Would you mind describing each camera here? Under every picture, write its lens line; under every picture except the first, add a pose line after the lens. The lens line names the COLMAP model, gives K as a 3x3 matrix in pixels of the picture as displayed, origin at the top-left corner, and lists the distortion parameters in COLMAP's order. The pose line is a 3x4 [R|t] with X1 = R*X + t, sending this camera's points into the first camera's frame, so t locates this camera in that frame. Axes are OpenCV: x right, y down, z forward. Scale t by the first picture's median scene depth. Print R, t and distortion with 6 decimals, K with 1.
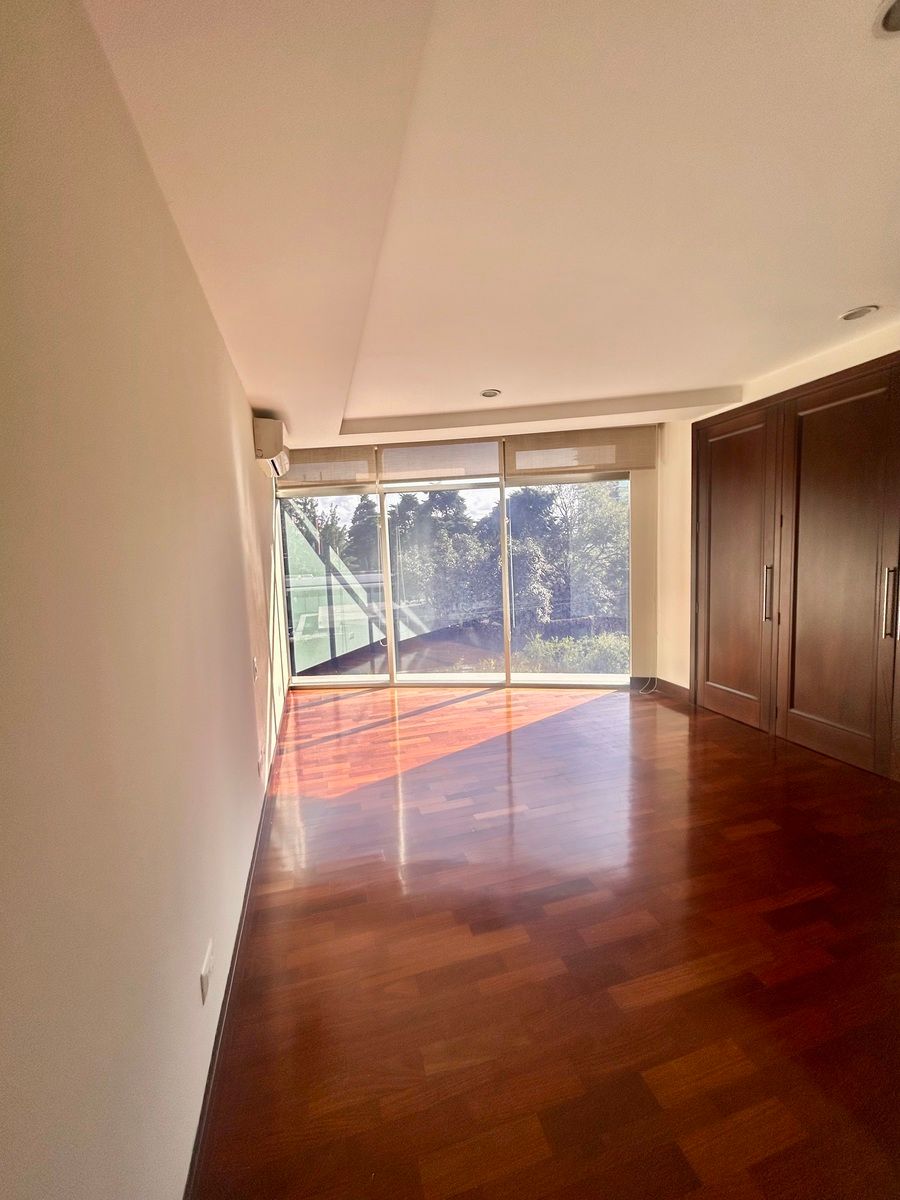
lens RADIAL K [[489.0, 0, 448.2], [0, 489.0, 599.2], [0, 0, 1]] dist [-0.003137, 0.000946]
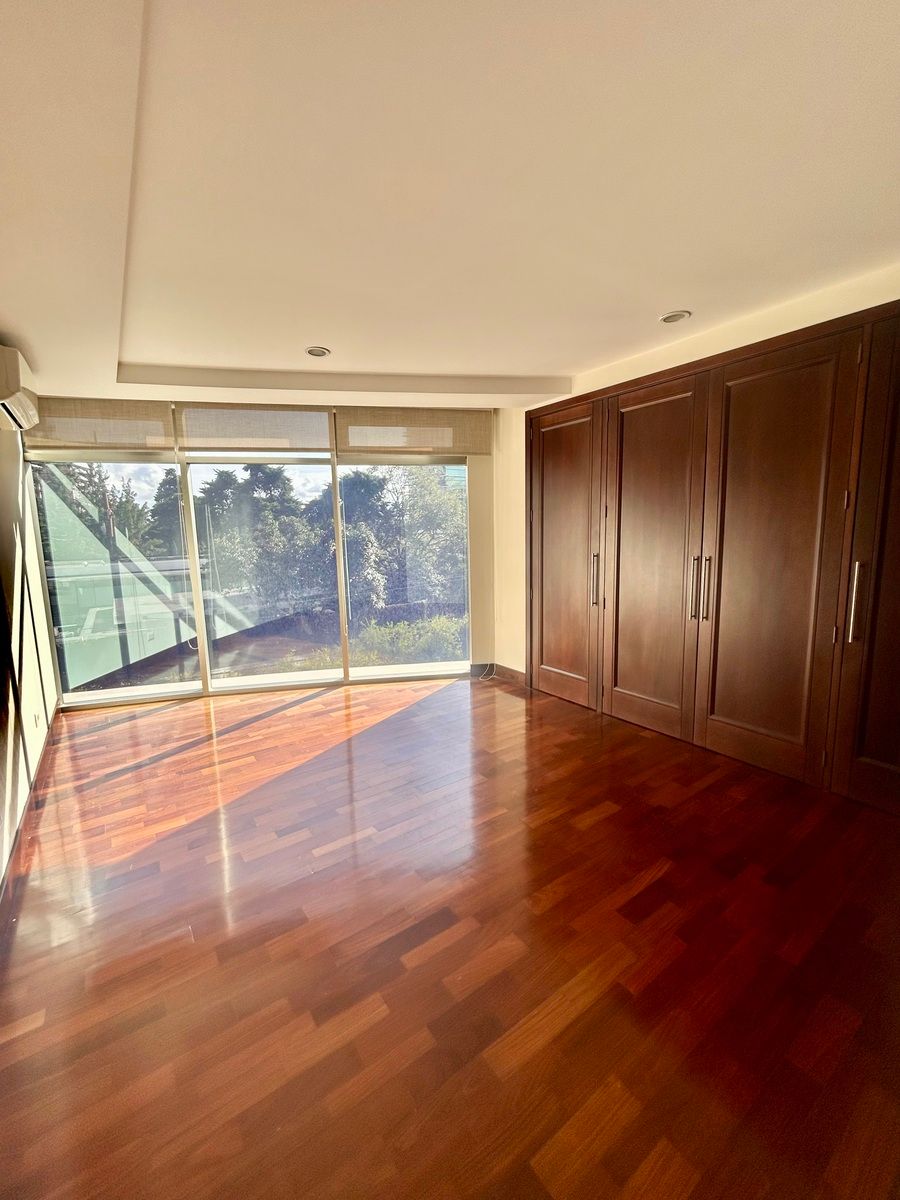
lens RADIAL K [[489.0, 0, 452.9], [0, 489.0, 598.8], [0, 0, 1]] dist [-0.003137, 0.000946]
pose [[0.940172, -0.029792, 0.339396, 0.004340], [0.019731, 0.999259, 0.033056, -0.009086], [-0.340130, -0.024382, 0.940062, 0.079772]]
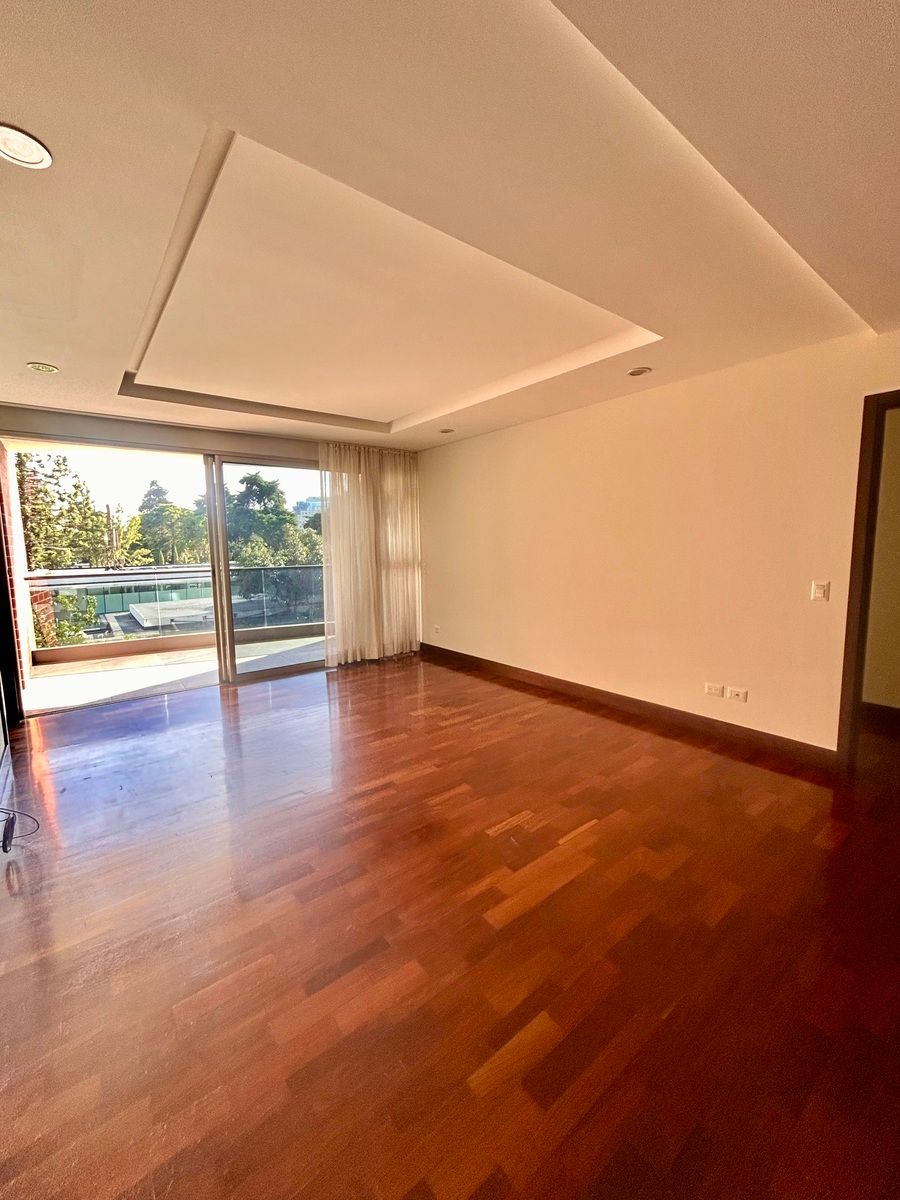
lens RADIAL K [[489.0, 0, 451.1], [0, 489.0, 596.6], [0, 0, 1]] dist [-0.003137, 0.000946]
pose [[0.920707, -0.020730, 0.389703, -0.634230], [0.020149, 0.999781, 0.005579, 0.061249], [-0.389733, 0.002715, 0.920924, -0.386010]]
